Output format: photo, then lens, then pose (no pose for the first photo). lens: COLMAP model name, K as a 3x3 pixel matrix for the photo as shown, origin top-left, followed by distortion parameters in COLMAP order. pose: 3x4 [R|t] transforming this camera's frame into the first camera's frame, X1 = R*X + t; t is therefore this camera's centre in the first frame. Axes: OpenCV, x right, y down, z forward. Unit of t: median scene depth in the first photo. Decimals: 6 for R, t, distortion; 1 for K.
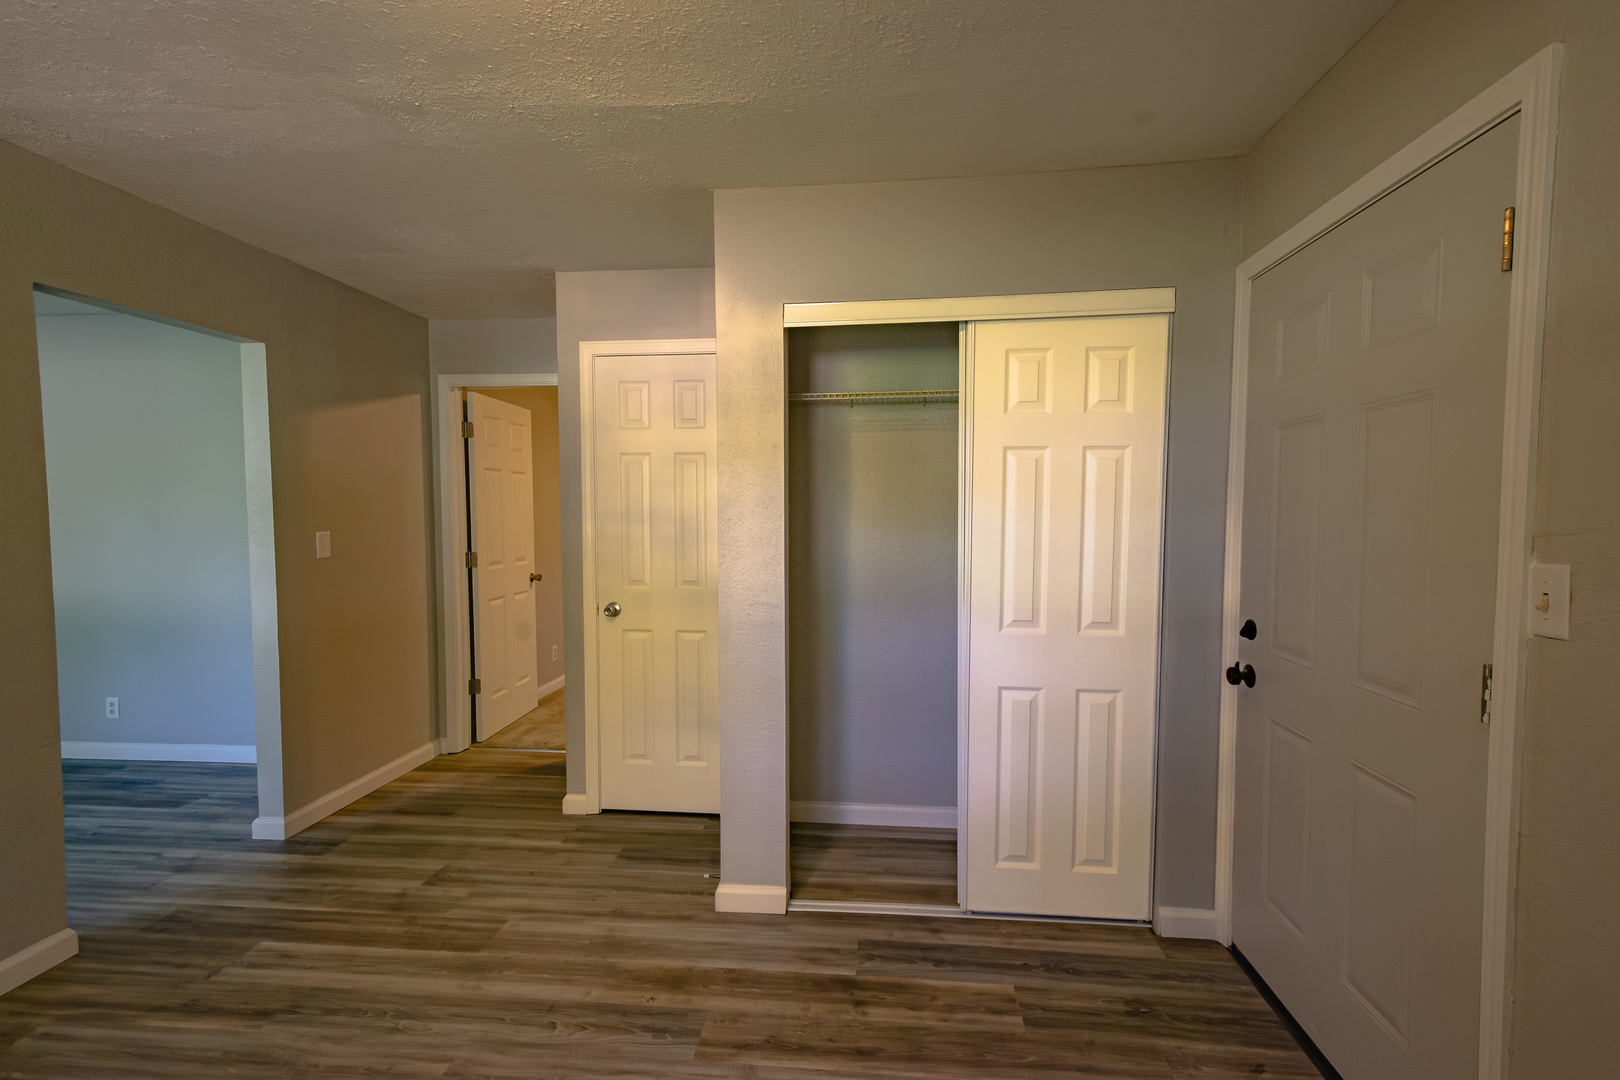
lens RADIAL K [[711.1, 0, 817.2], [0, 711.1, 546.1], [0, 0, 1]] dist [0.019336, -0.000381]
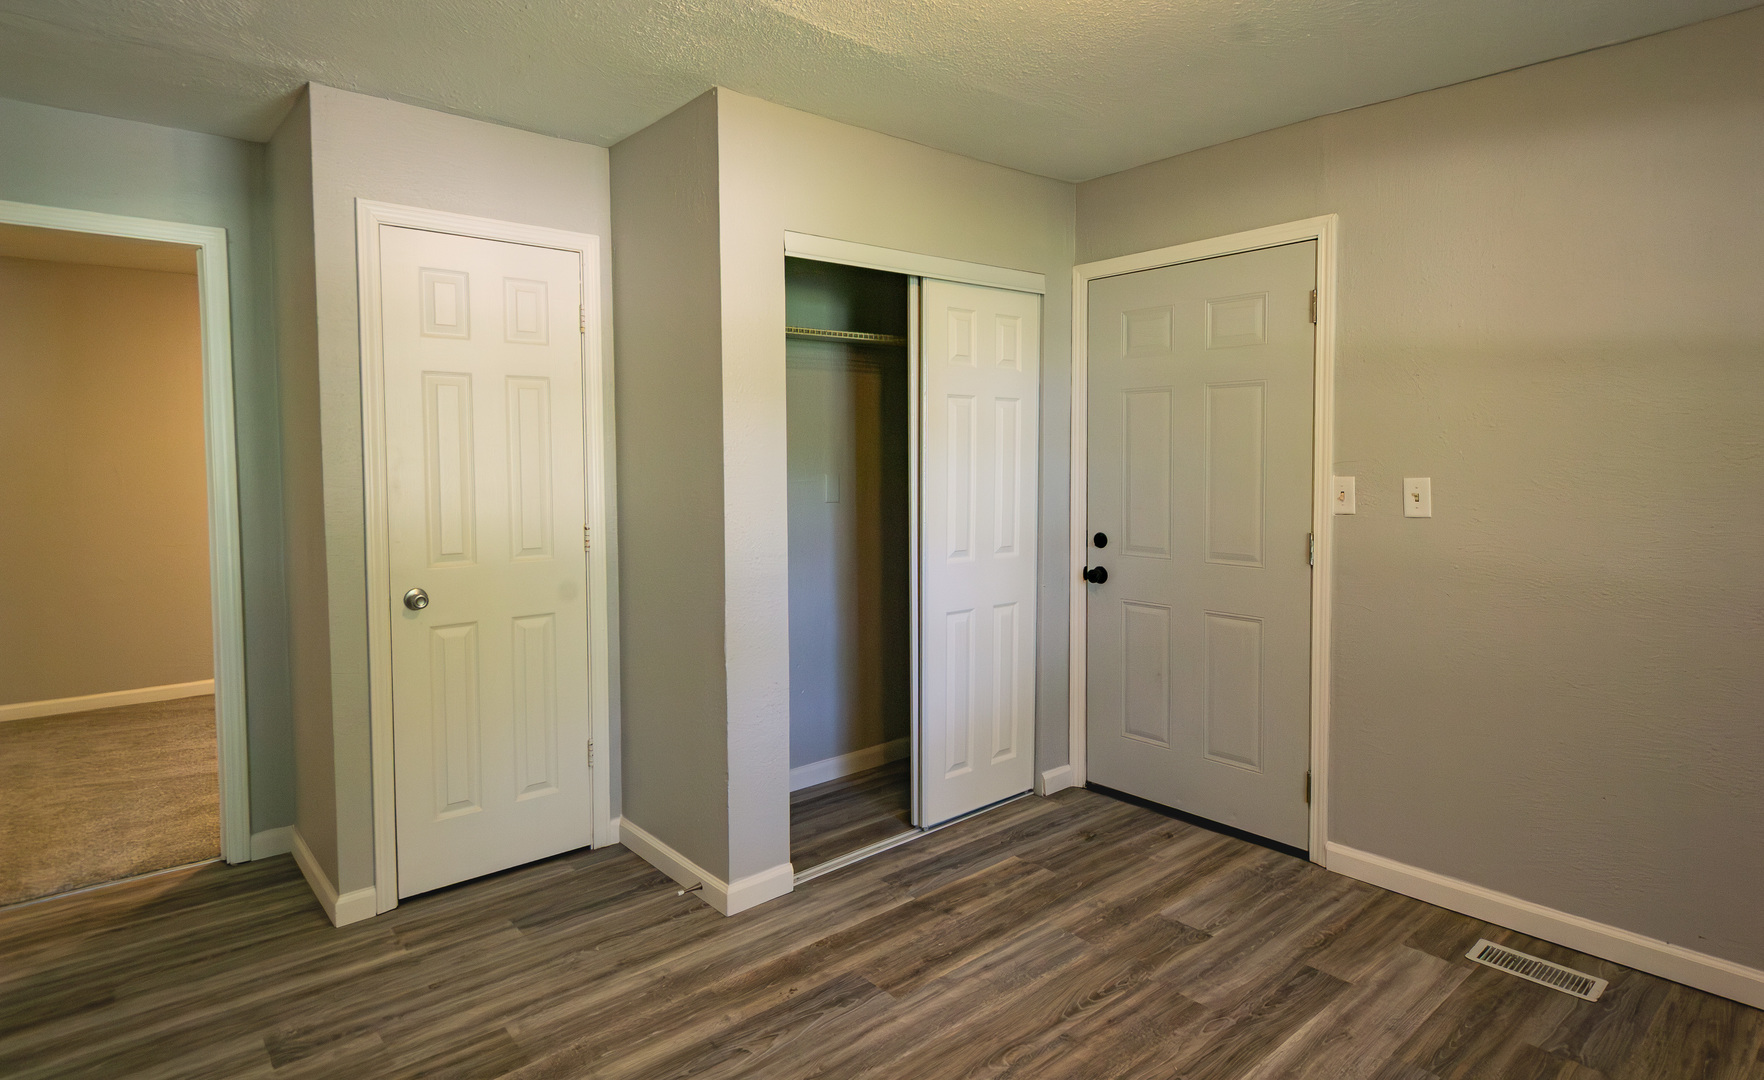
lens RADIAL K [[937.0, 0, 889.9], [0, 937.0, 497.3], [0, 0, 1]] dist [0.028137, -0.022021]
pose [[0.689728, -0.037362, 0.723104, -0.867943], [0.042507, 0.999035, 0.011074, -0.000135], [-0.722820, 0.023099, 0.690650, 0.063649]]
